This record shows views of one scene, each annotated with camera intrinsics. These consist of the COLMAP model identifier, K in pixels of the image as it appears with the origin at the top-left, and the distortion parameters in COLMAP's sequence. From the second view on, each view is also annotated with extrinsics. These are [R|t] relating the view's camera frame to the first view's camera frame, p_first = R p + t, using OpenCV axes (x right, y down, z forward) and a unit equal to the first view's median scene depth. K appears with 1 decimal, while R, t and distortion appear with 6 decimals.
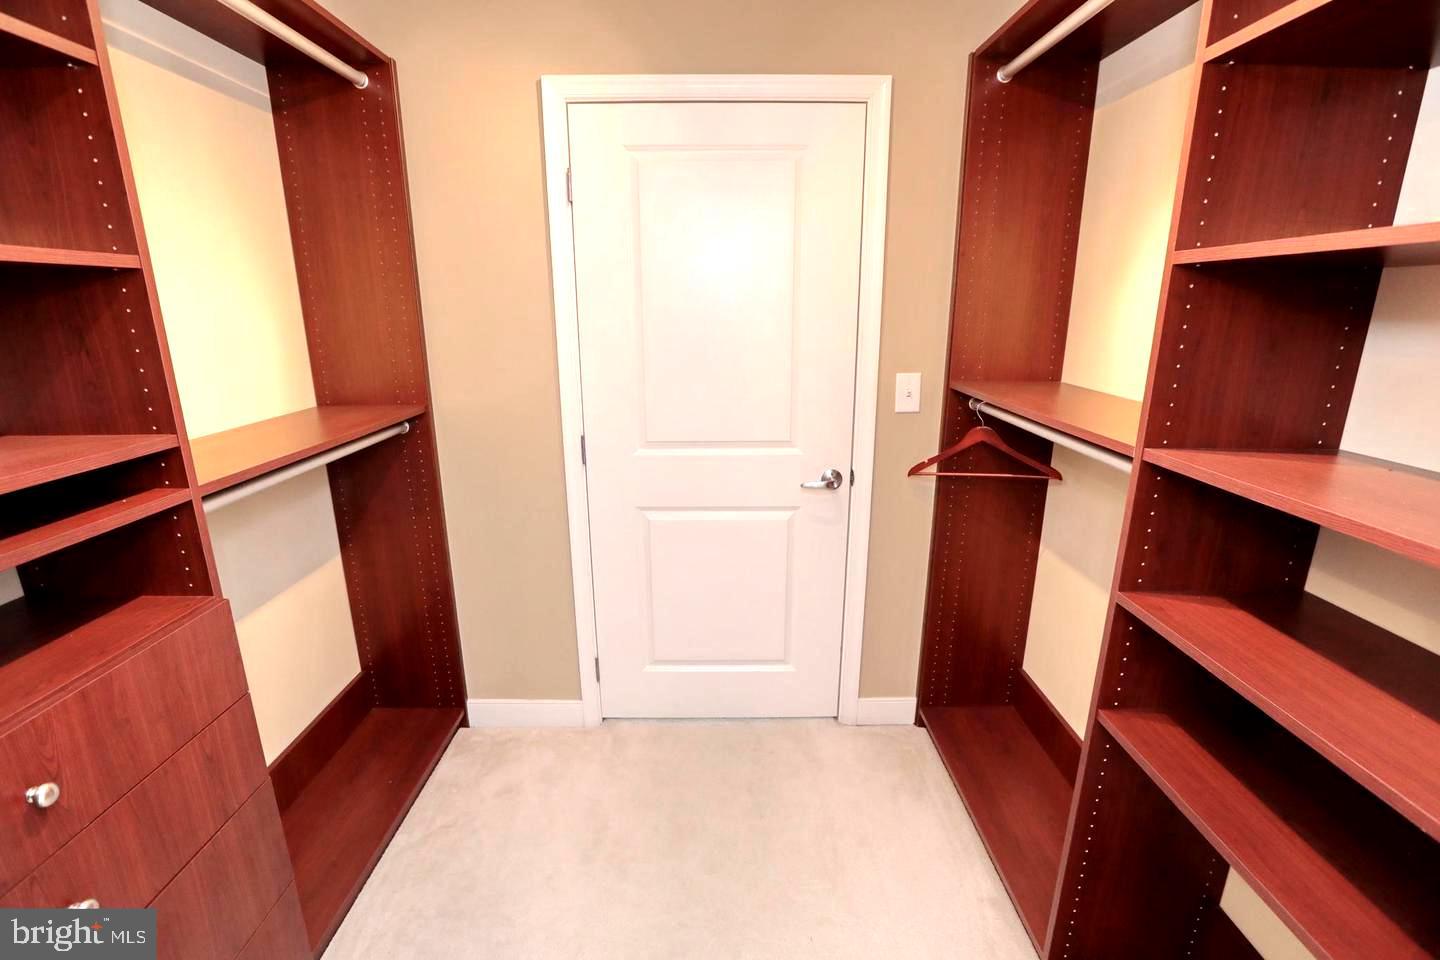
lens RADIAL K [[655.1, 0, 714.2], [0, 655.1, 485.2], [0, 0, 1]] dist [-0.020486, 0.004402]
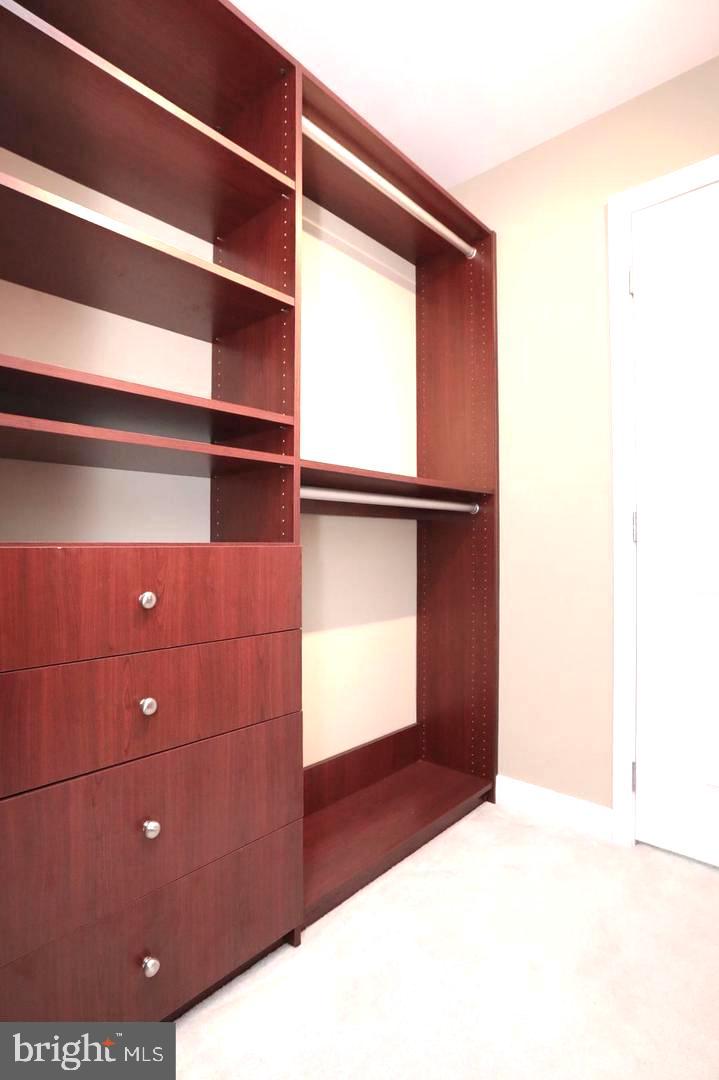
lens RADIAL K [[538.5, 0, 357.8], [0, 538.5, 540.4], [0, 0, 1]] dist [-0.037711, 0.001838]
pose [[0.739226, -0.004030, -0.673446, 0.036706], [-0.181261, 0.961891, -0.204722, 0.243249], [0.648606, 0.273405, 0.710324, 0.207266]]
